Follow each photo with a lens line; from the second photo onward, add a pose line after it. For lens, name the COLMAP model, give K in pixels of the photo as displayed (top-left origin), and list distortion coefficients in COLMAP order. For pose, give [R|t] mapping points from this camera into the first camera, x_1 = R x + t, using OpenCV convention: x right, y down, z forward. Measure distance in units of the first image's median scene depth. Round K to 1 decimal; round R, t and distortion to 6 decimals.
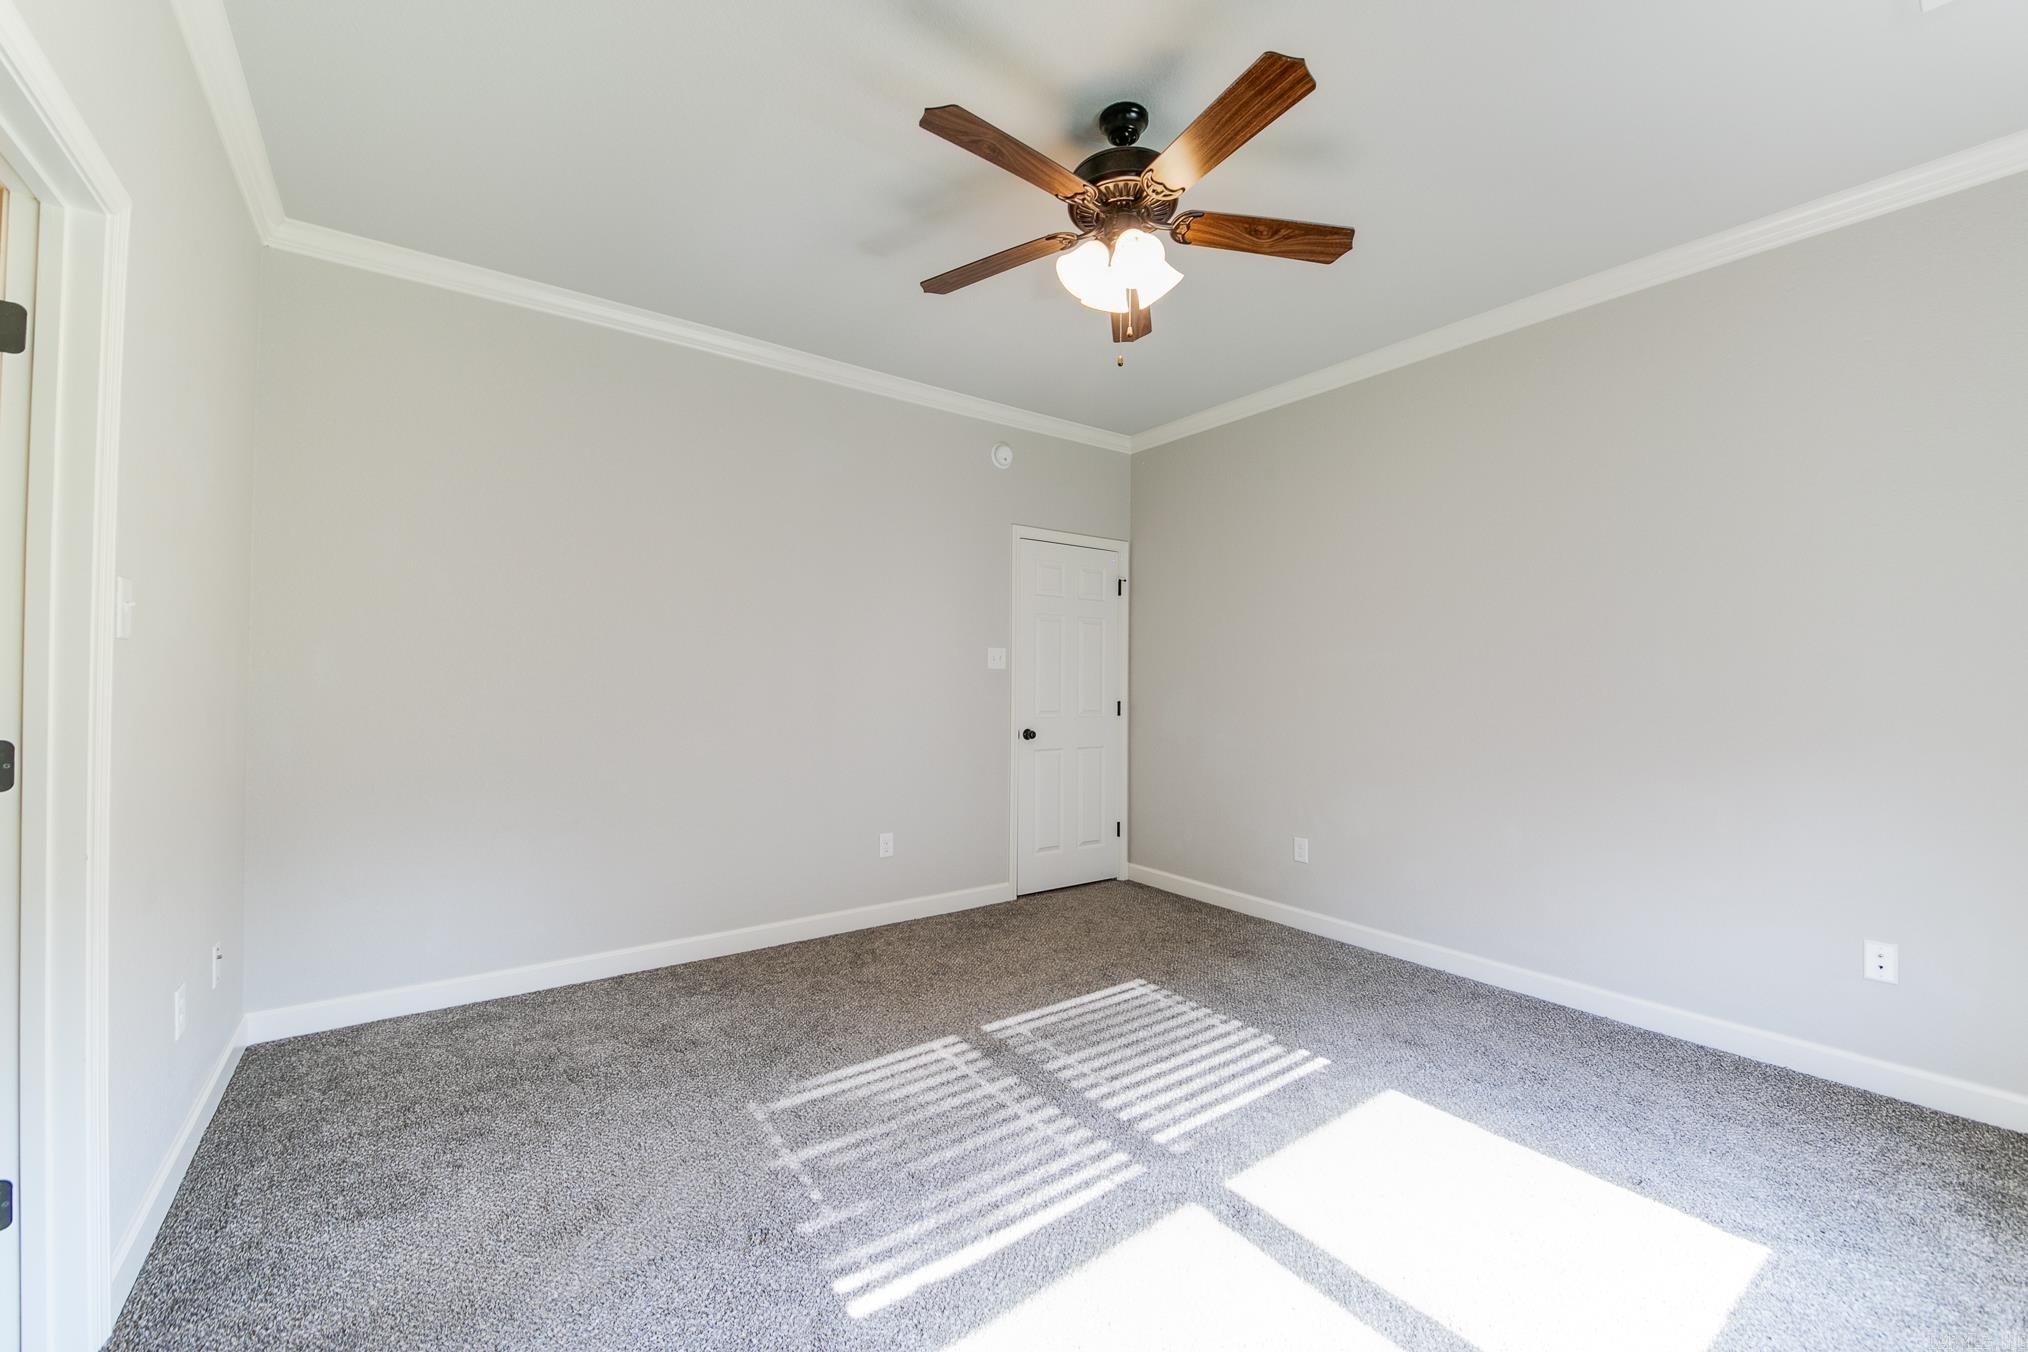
lens RADIAL K [[773.3, 0, 1012.2], [0, 773.3, 669.2], [0, 0, 1]] dist [0.002261, -0.002542]
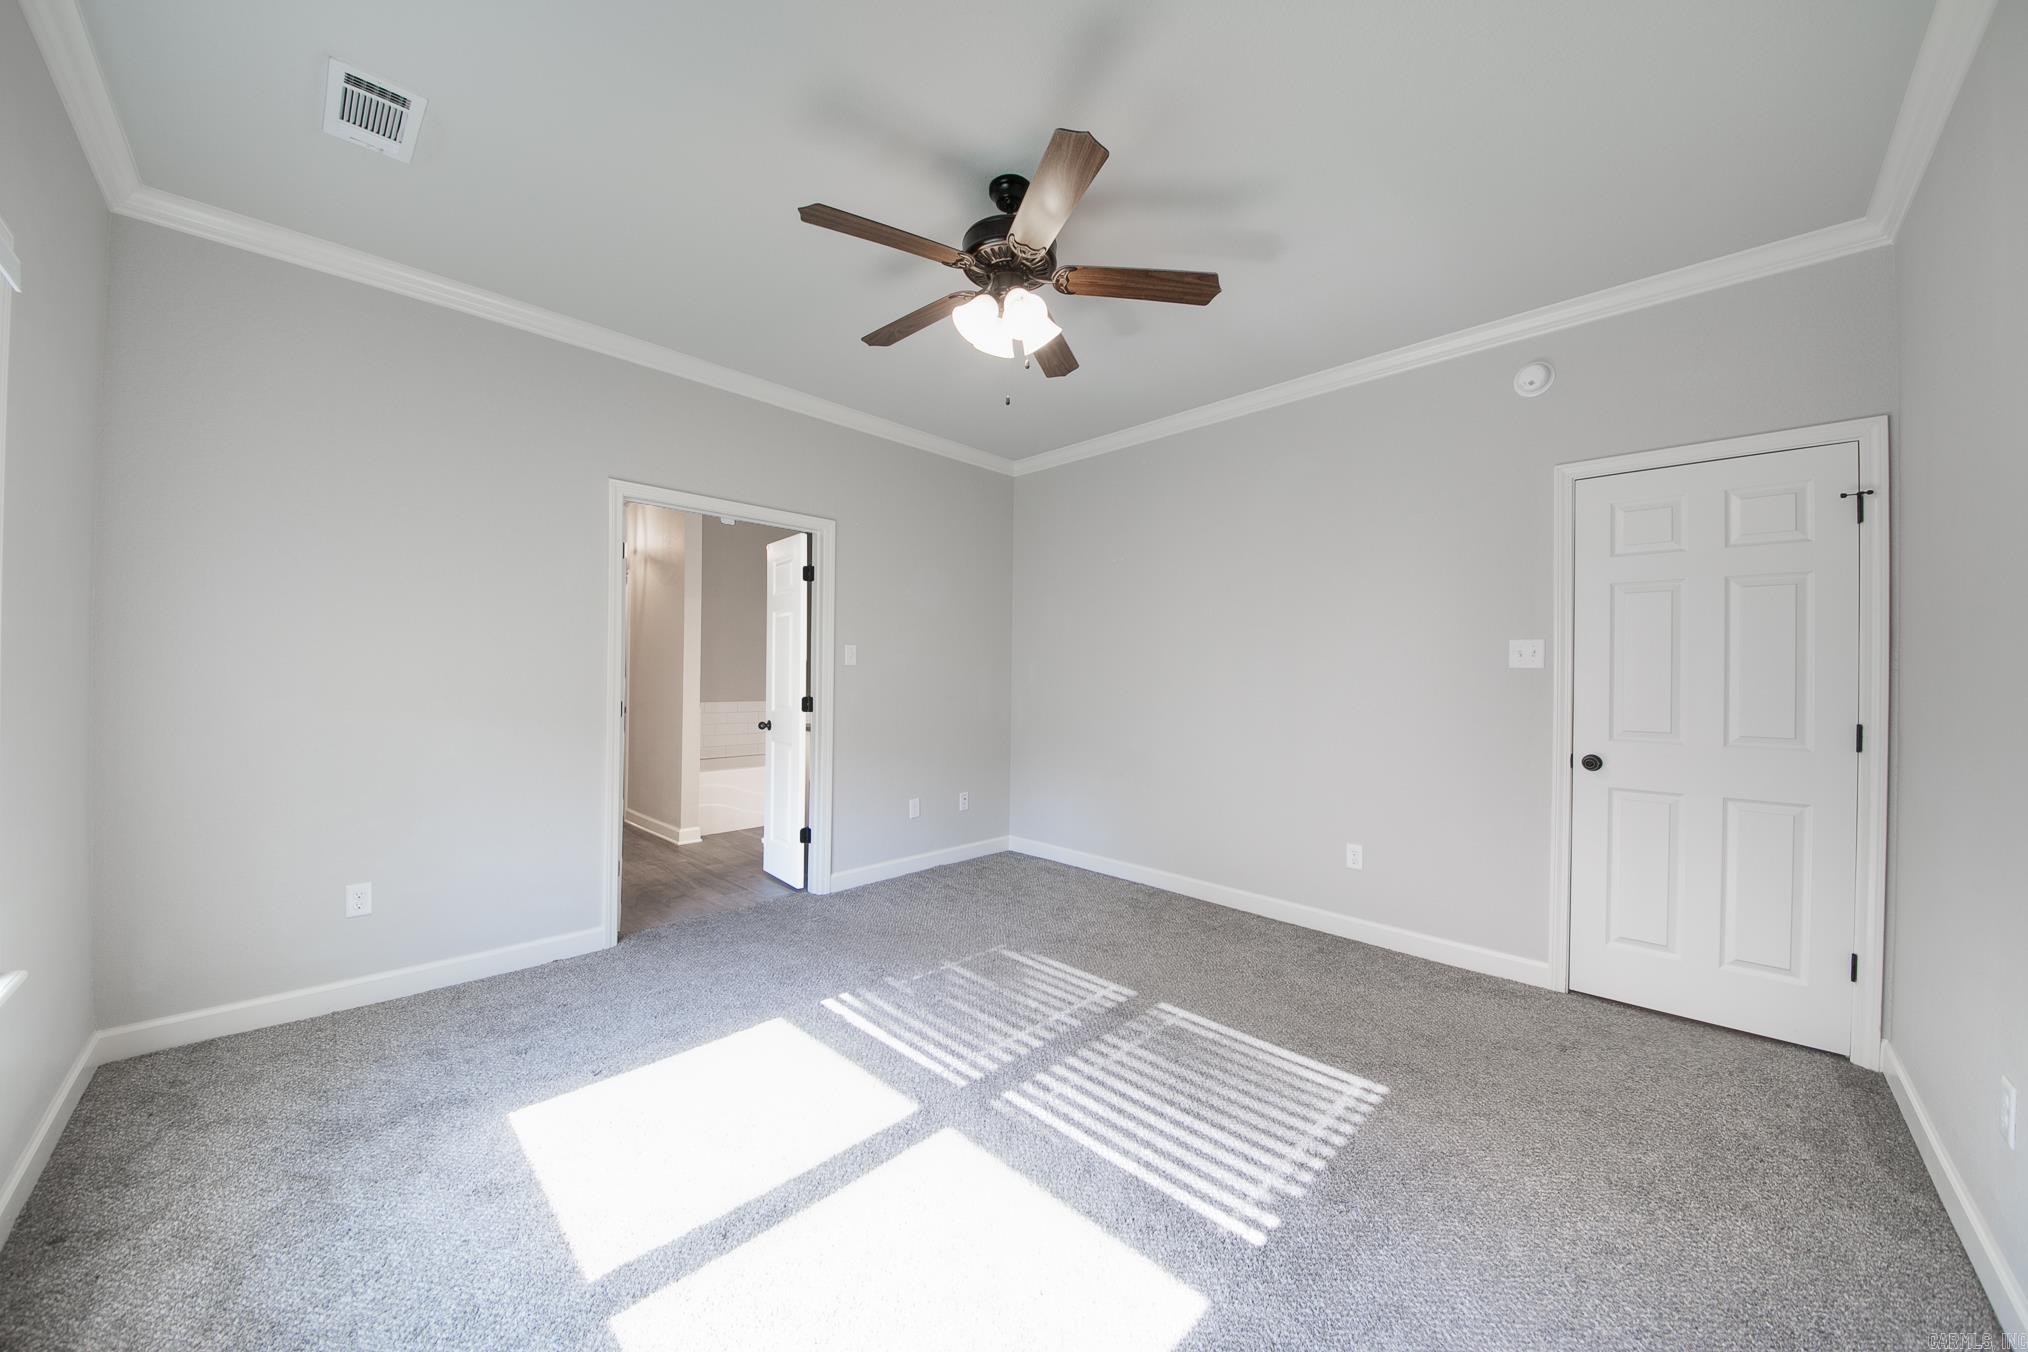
lens RADIAL K [[713.7, 0, 1023.9], [0, 713.7, 685.6], [0, 0, 1]] dist [-0.002952, -0.002721]
pose [[0.188849, 0.007129, -0.981980, 0.960359], [-0.002159, 0.999974, 0.006845, 0.022305], [0.982004, 0.000828, 0.188860, 0.681877]]
